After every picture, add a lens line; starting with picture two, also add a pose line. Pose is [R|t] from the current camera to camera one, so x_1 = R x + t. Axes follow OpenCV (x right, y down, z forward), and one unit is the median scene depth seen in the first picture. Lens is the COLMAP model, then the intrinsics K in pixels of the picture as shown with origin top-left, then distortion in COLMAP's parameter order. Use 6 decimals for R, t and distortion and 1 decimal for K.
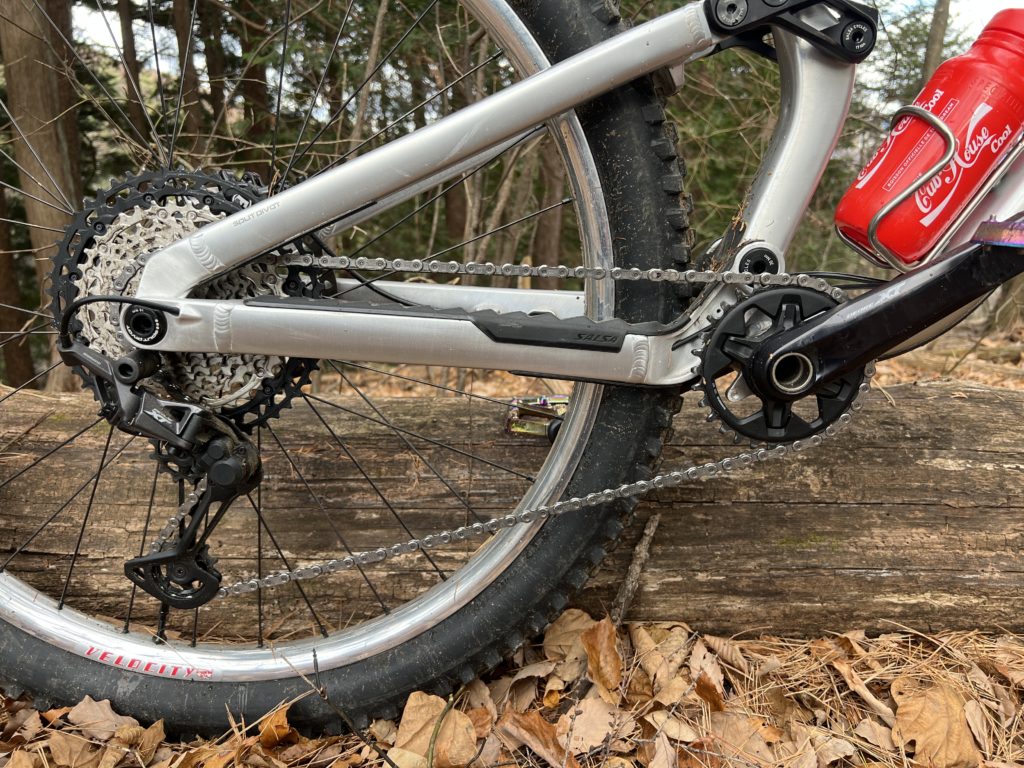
lens RADIAL K [[804.7, 0, 514.9], [0, 804.7, 368.4], [0, 0, 1]] dist [0.002402, -0.006203]
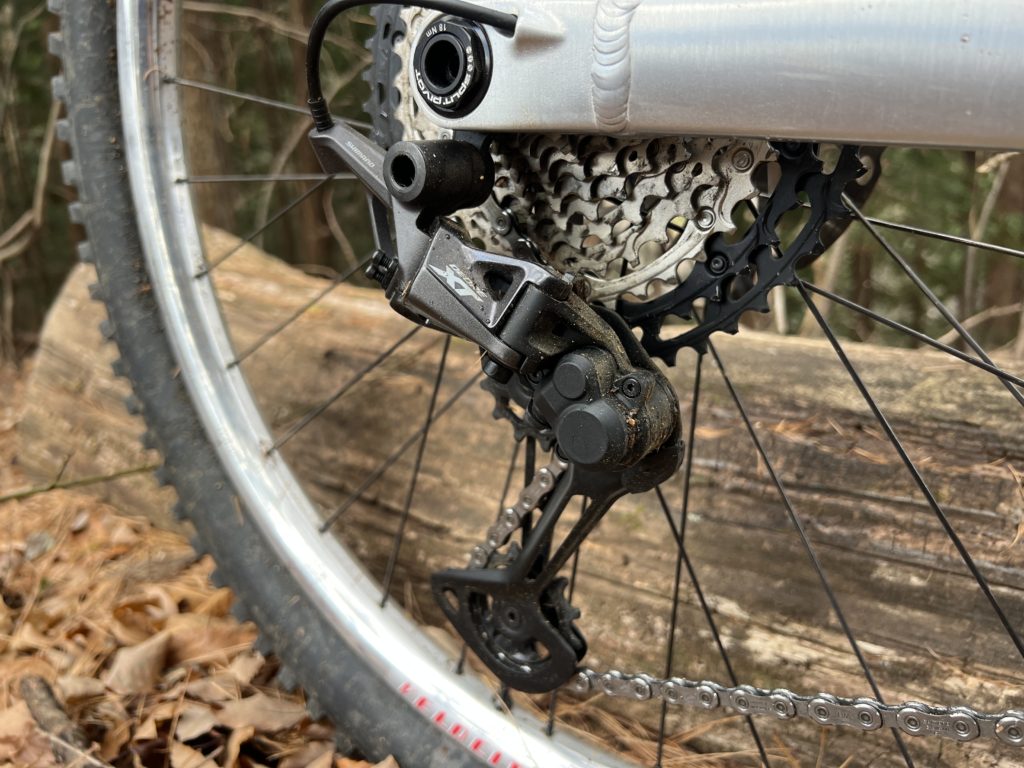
lens RADIAL K [[804.7, 0, 514.9], [0, 804.7, 368.4], [0, 0, 1]] dist [0.002402, -0.006203]
pose [[0.824991, 0.109922, -0.554353, -0.151417], [-0.102347, 0.993742, 0.044736, 0.073894], [0.555801, 0.019829, 0.831079, 0.581479]]
